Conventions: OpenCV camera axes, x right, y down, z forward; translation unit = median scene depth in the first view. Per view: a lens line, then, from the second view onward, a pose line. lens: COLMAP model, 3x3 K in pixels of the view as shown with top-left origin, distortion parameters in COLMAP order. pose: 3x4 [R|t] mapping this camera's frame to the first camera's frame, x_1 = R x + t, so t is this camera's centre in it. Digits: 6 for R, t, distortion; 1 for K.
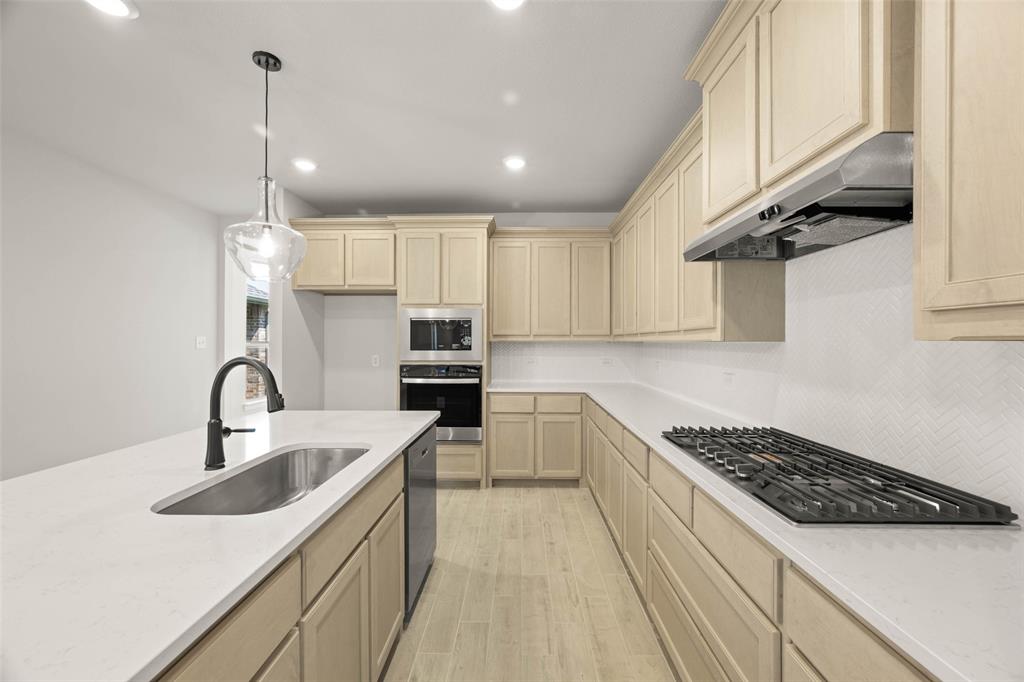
lens RADIAL K [[401.8, 0, 512.6], [0, 401.8, 342.0], [0, 0, 1]] dist [-0.000800, 0.000642]
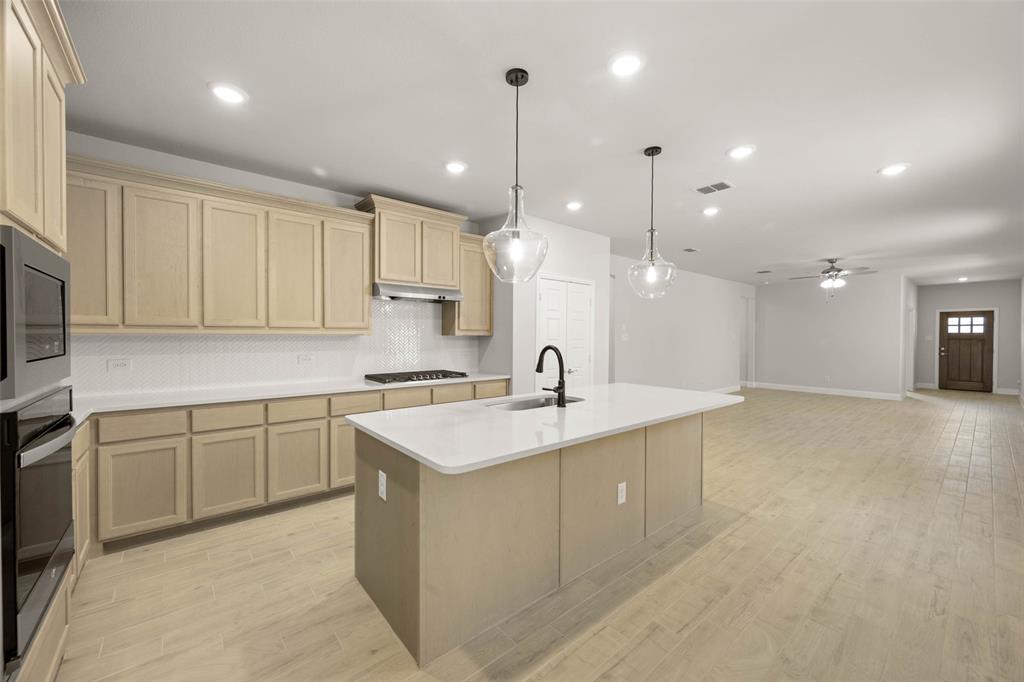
lens RADIAL K [[401.8, 0, 513.4], [0, 401.8, 340.1], [0, 0, 1]] dist [-0.000800, 0.000642]
pose [[-0.662808, -0.015075, 0.748638, -0.756455], [-0.006410, 0.999875, 0.014458, -0.005534], [-0.748762, 0.004784, -0.662822, 0.919370]]
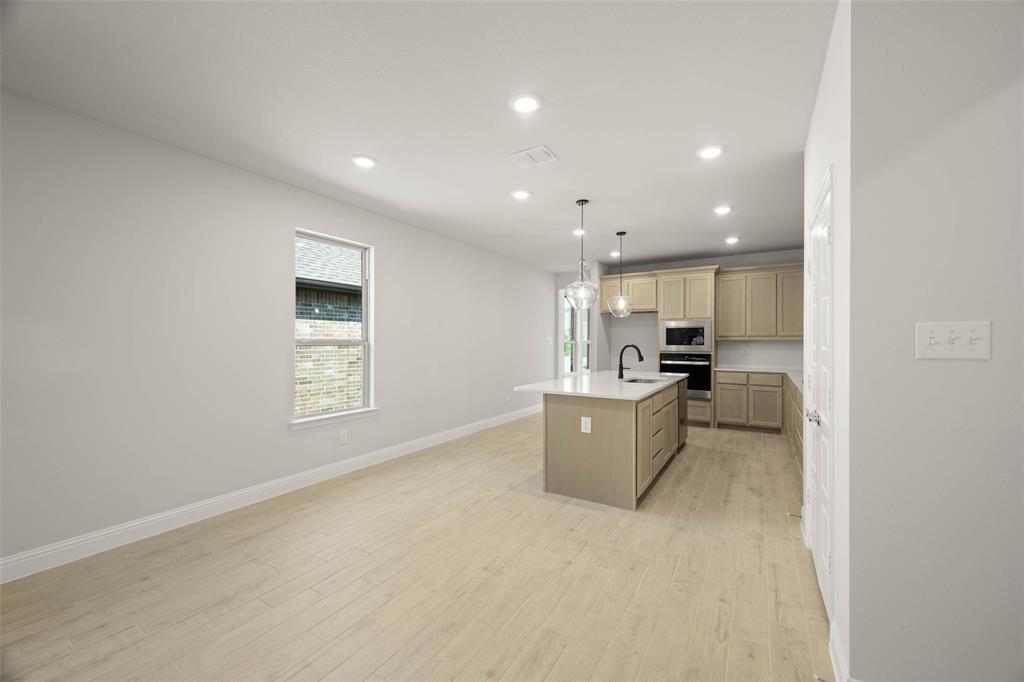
lens RADIAL K [[401.8, 0, 512.6], [0, 401.8, 340.1], [0, 0, 1]] dist [-0.000800, 0.000642]
pose [[0.863079, -0.001051, -0.505068, 0.056166], [-0.001309, 0.999990, -0.004318, 0.007205], [0.505067, 0.004387, 0.863069, -0.866809]]
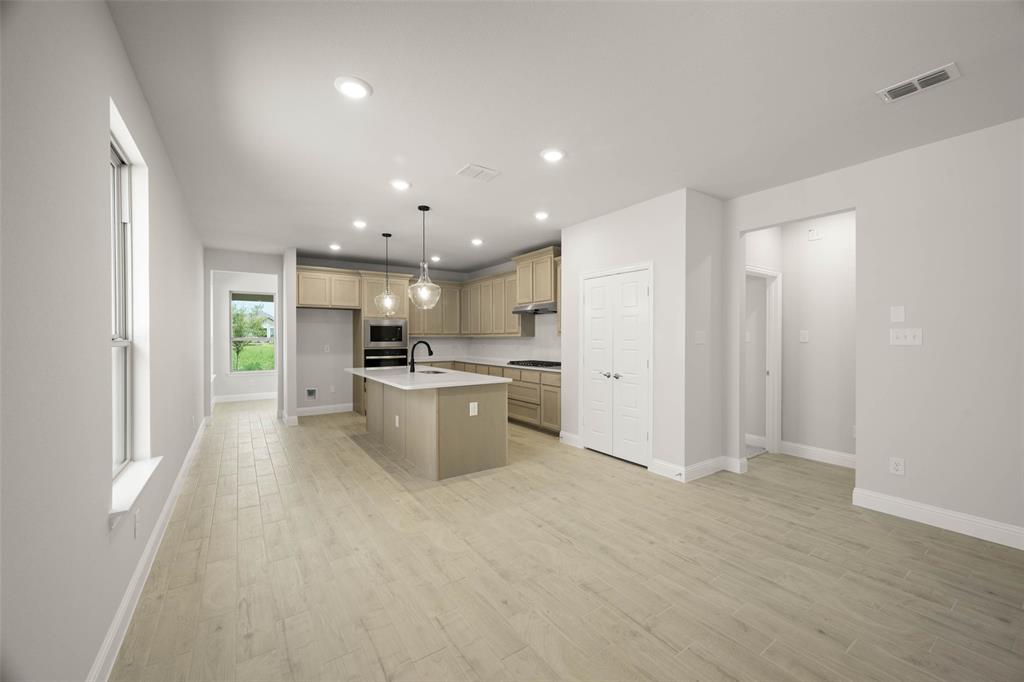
lens RADIAL K [[401.8, 0, 516.7], [0, 401.8, 341.1], [0, 0, 1]] dist [-0.000800, 0.000642]
pose [[0.810421, -0.006785, 0.585808, -0.801746], [0.002862, 0.999967, 0.007622, 0.005770], [-0.585841, -0.004501, 0.810414, -0.935346]]
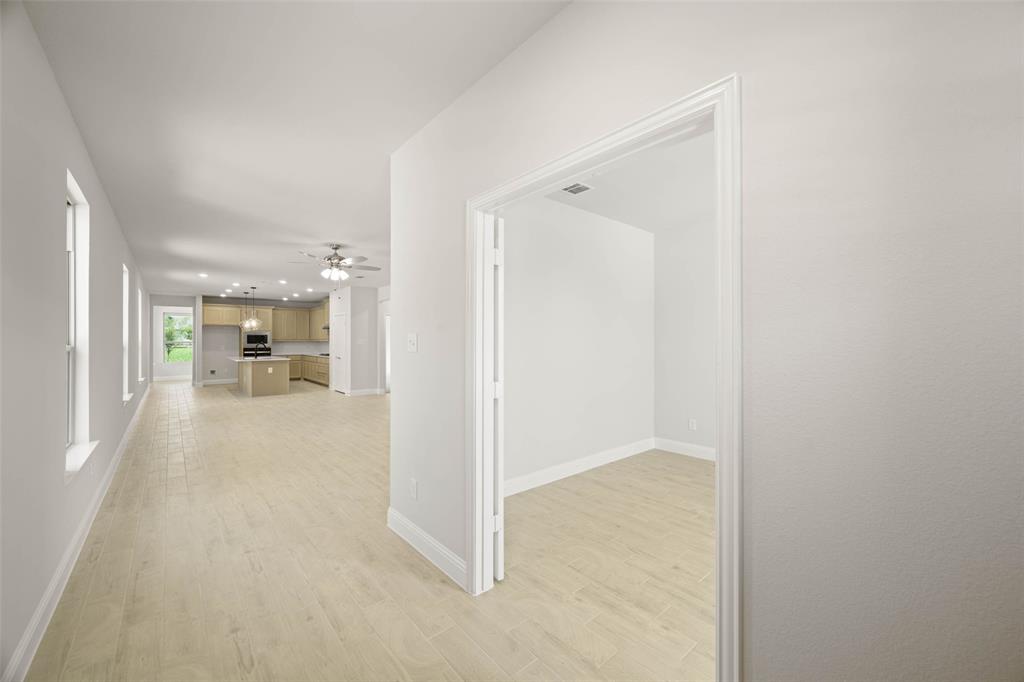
lens RADIAL K [[401.8, 0, 520.0], [0, 401.8, 342.4], [0, 0, 1]] dist [-0.000800, 0.000642]
pose [[0.739412, -0.007384, 0.673212, -0.846419], [0.004639, 0.999972, 0.005872, -0.000256], [-0.673237, -0.001219, 0.739426, -3.156760]]
